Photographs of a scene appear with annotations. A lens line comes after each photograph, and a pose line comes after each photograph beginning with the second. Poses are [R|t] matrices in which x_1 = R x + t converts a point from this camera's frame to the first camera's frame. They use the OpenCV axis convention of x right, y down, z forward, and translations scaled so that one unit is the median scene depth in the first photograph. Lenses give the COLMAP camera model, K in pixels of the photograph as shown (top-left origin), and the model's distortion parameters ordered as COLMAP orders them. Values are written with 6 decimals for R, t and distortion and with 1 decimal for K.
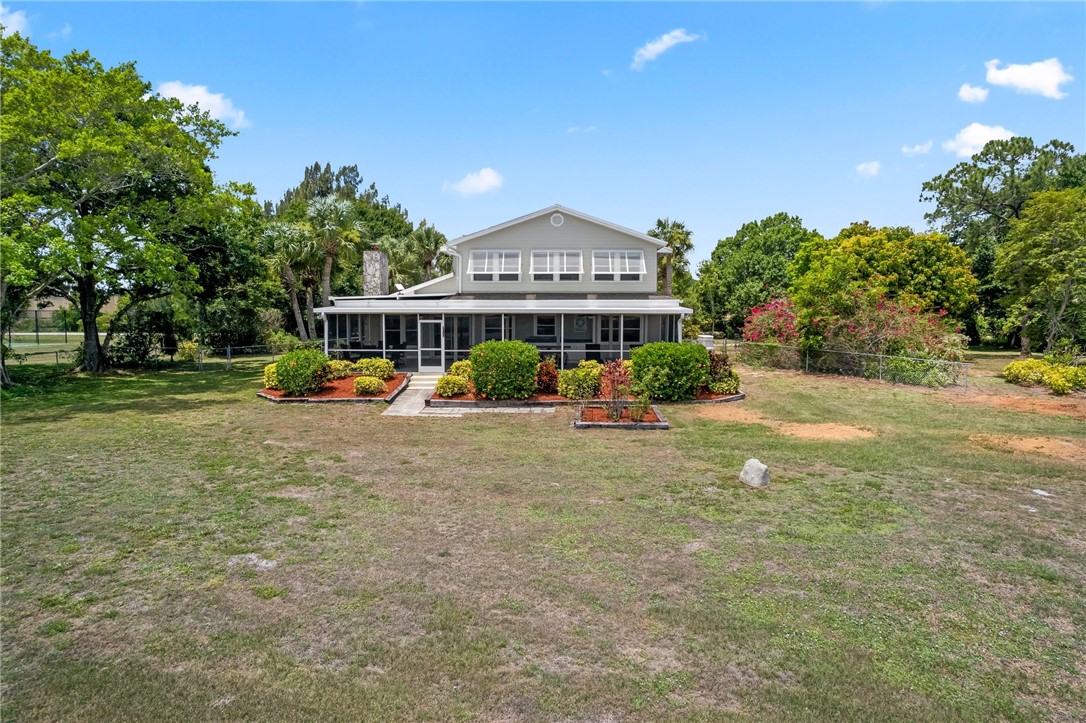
lens RADIAL K [[697.7, 0, 542.4], [0, 697.7, 376.1], [0, 0, 1]] dist [-0.078529, 0.070539]
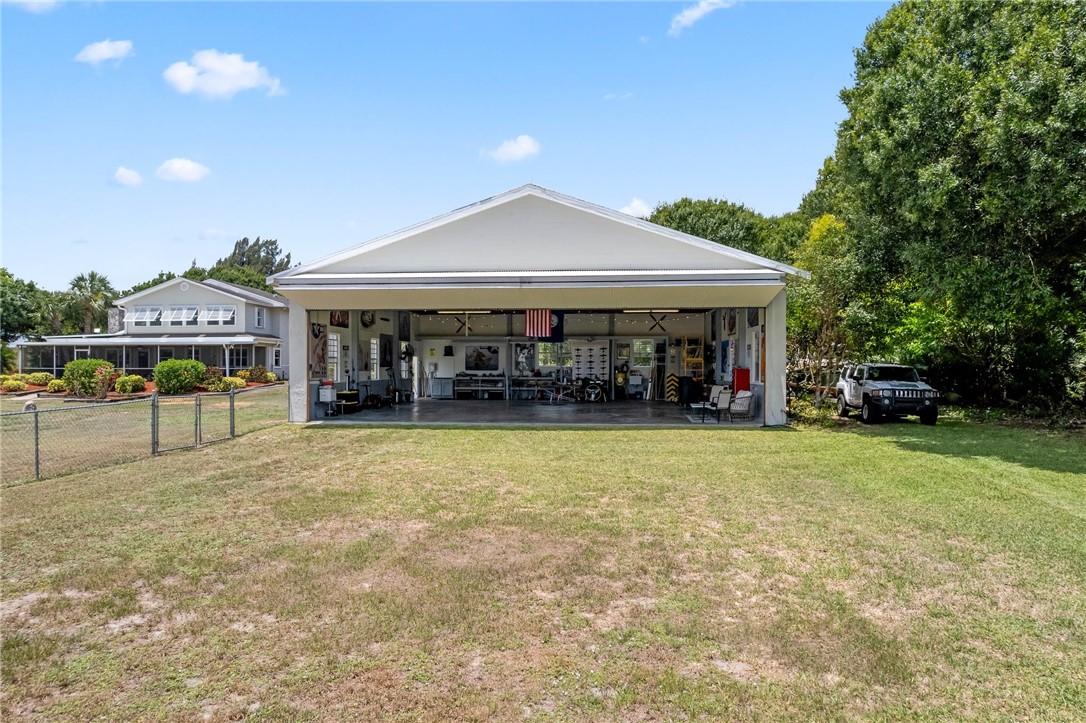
lens RADIAL K [[697.7, 0, 542.4], [0, 697.7, 376.1], [0, 0, 1]] dist [-0.078529, 0.070539]
pose [[0.994990, -0.000072, -0.099971, 0.762585], [-0.008156, 0.996608, -0.081894, 0.073311], [0.099638, 0.082299, 0.991614, -0.328670]]
